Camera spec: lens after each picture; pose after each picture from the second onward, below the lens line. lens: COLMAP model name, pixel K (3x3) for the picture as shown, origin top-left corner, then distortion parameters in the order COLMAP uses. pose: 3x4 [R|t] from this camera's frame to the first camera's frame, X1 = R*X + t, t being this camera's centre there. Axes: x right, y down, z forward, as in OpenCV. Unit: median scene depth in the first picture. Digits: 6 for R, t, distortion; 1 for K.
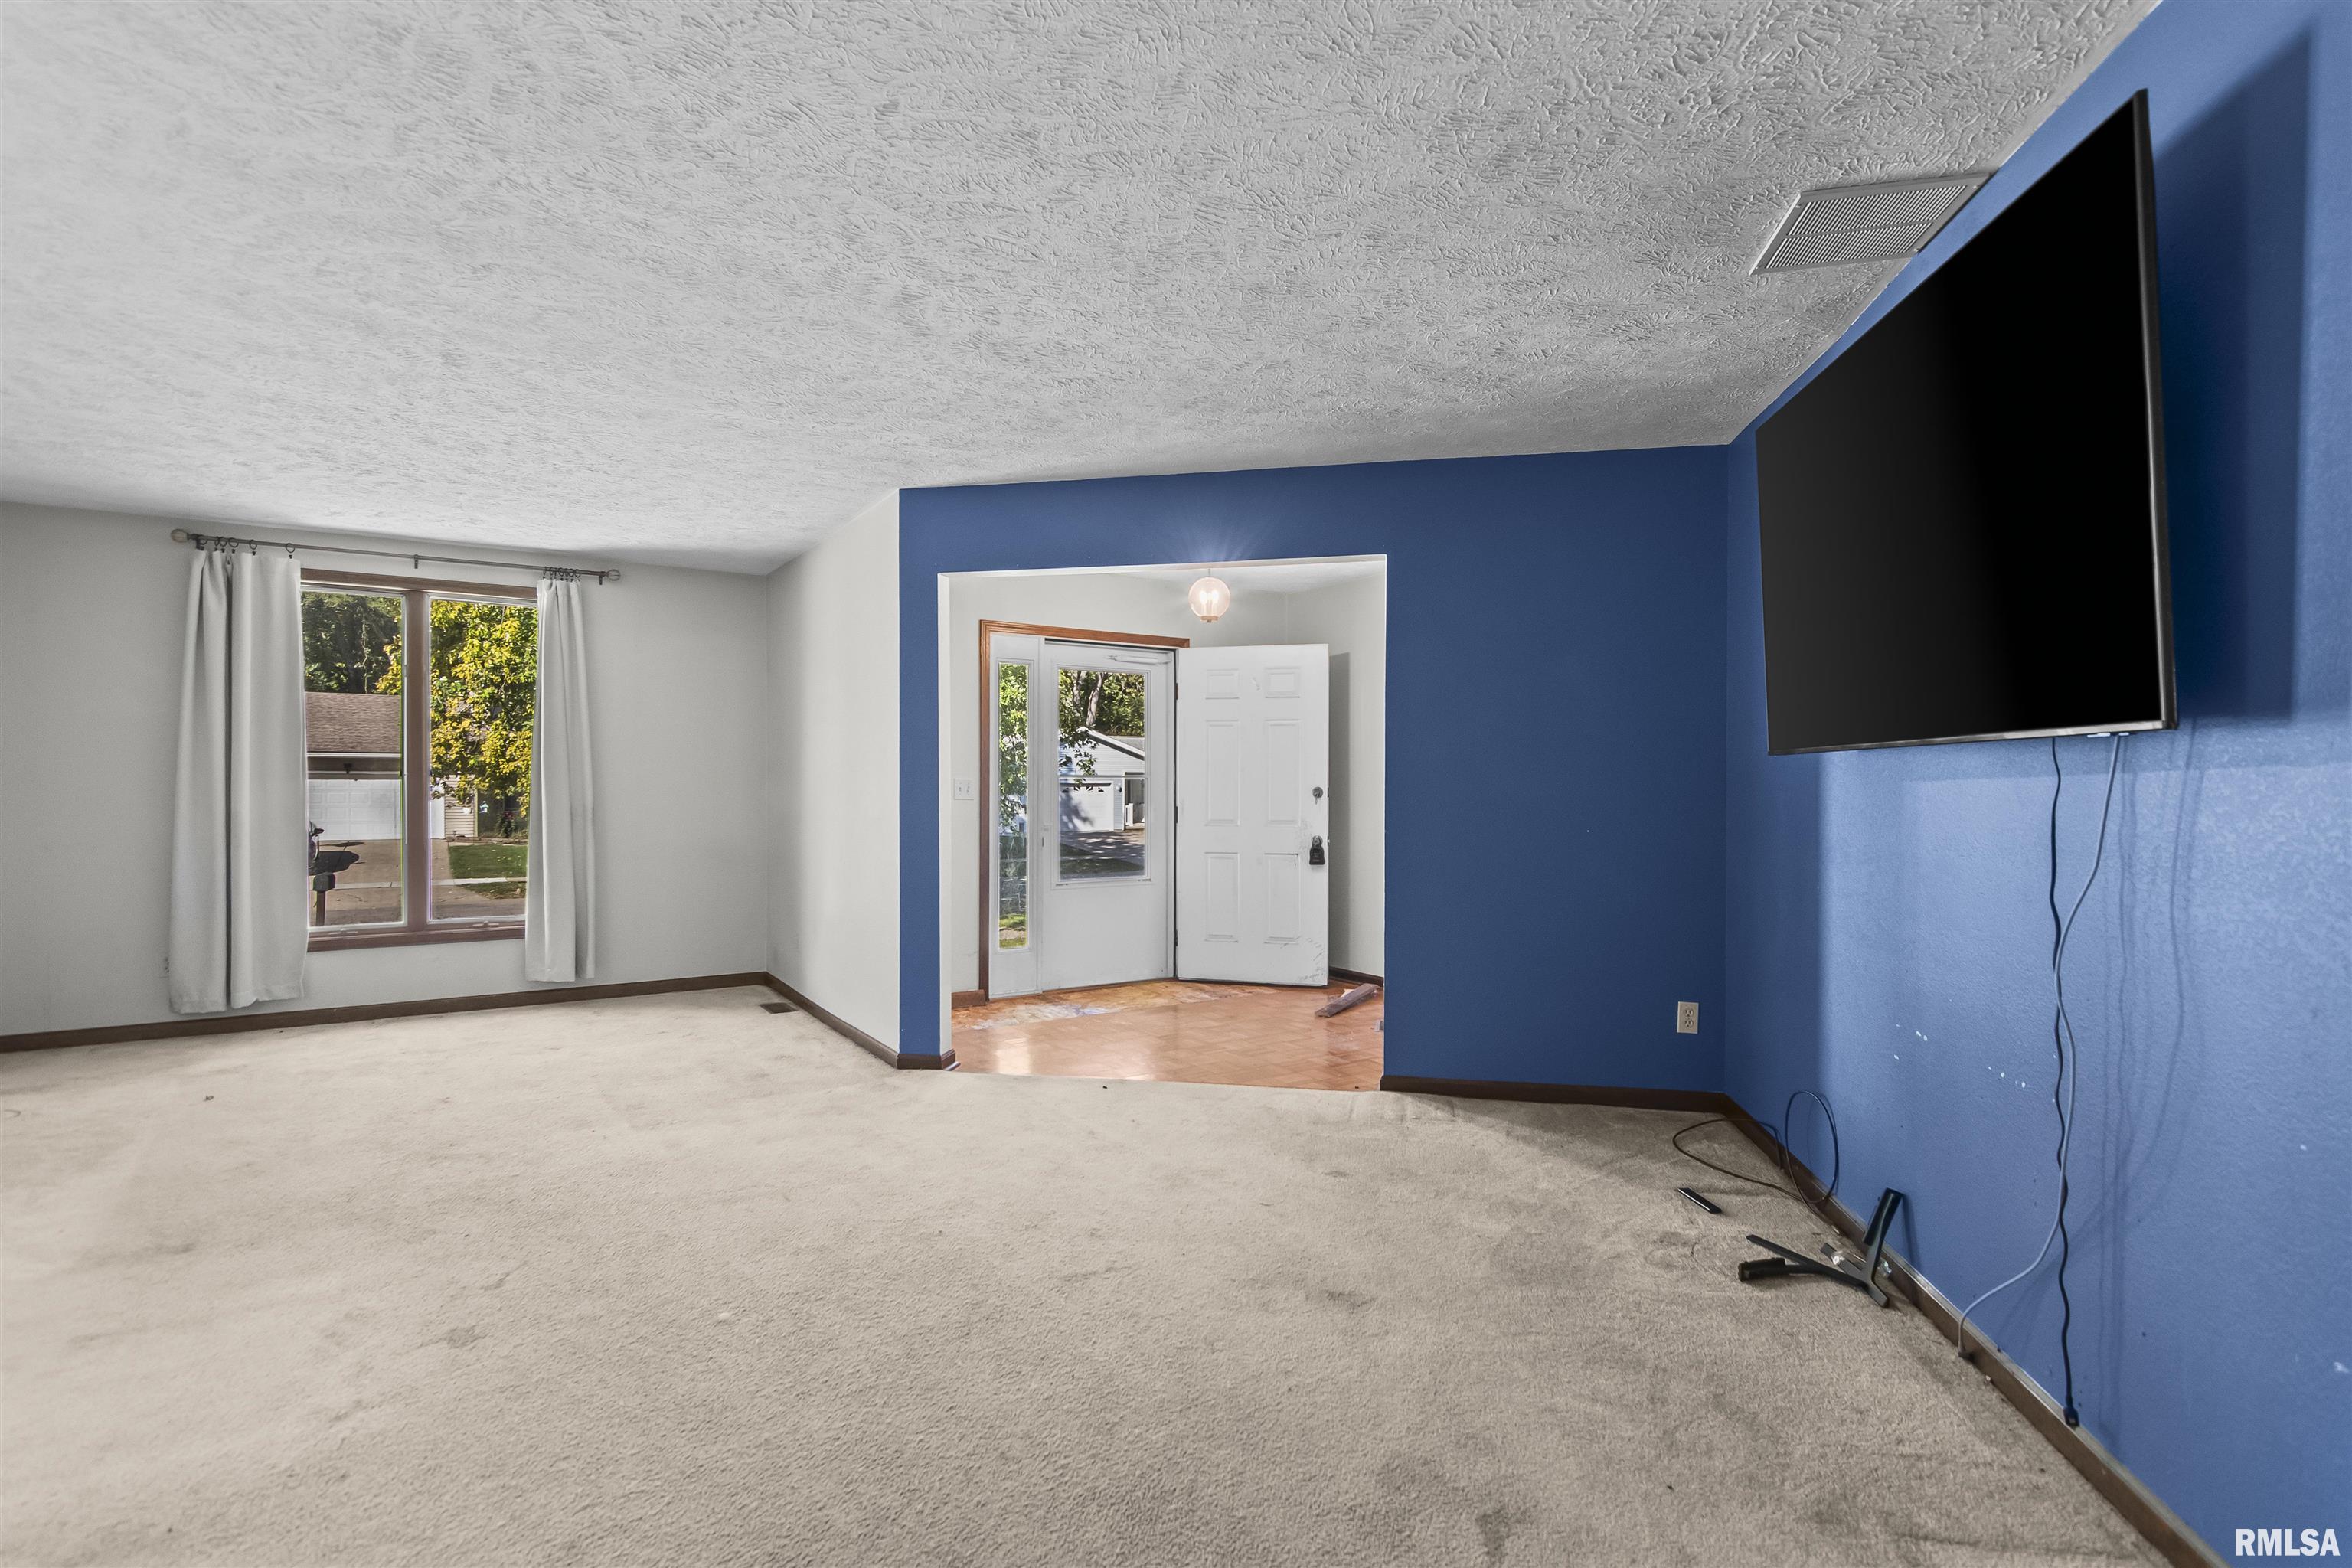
lens RADIAL K [[1140.0, 0, 1173.8], [0, 1140.0, 783.8], [0, 0, 1]] dist [0.003383, -0.000442]
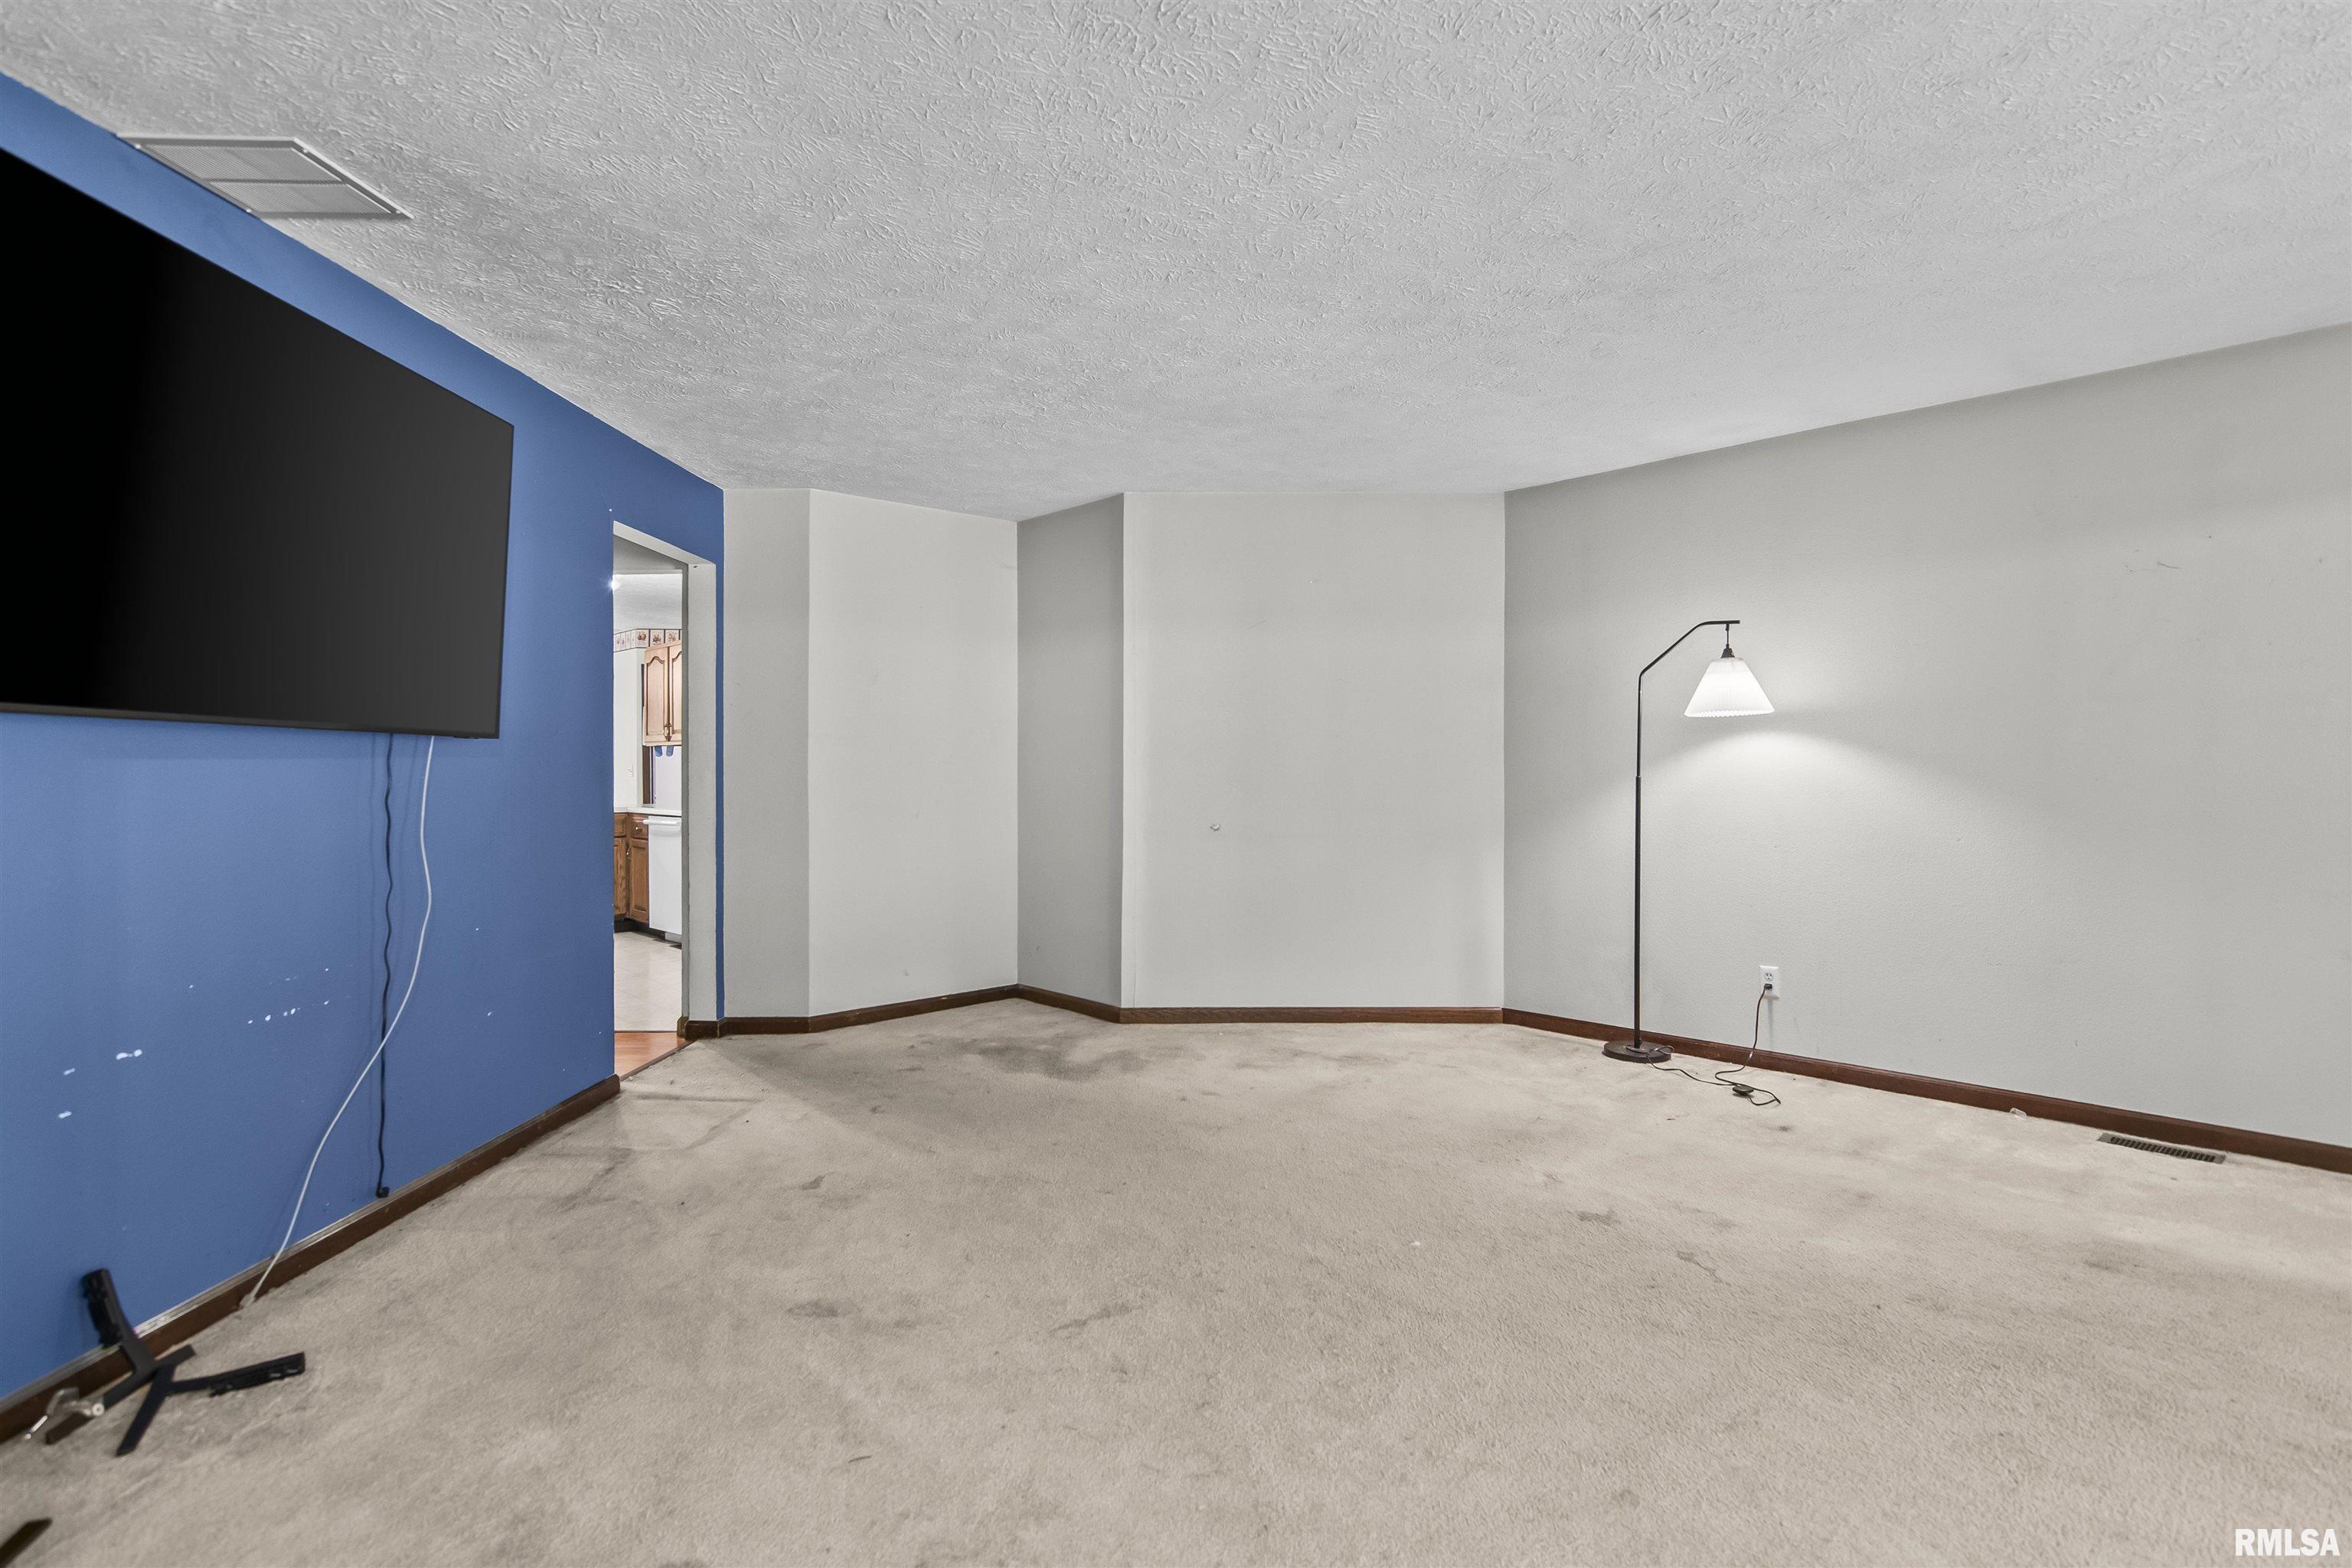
lens RADIAL K [[1221.8, 0, 1175.3], [0, 1221.8, 777.7], [0, 0, 1]] dist [-0.002896, -0.000503]
pose [[-0.985148, 0.003804, -0.171668, 0.031603], [0.002387, 0.999961, 0.008463, 0.005932], [0.171693, 0.007927, -0.985119, 1.917153]]
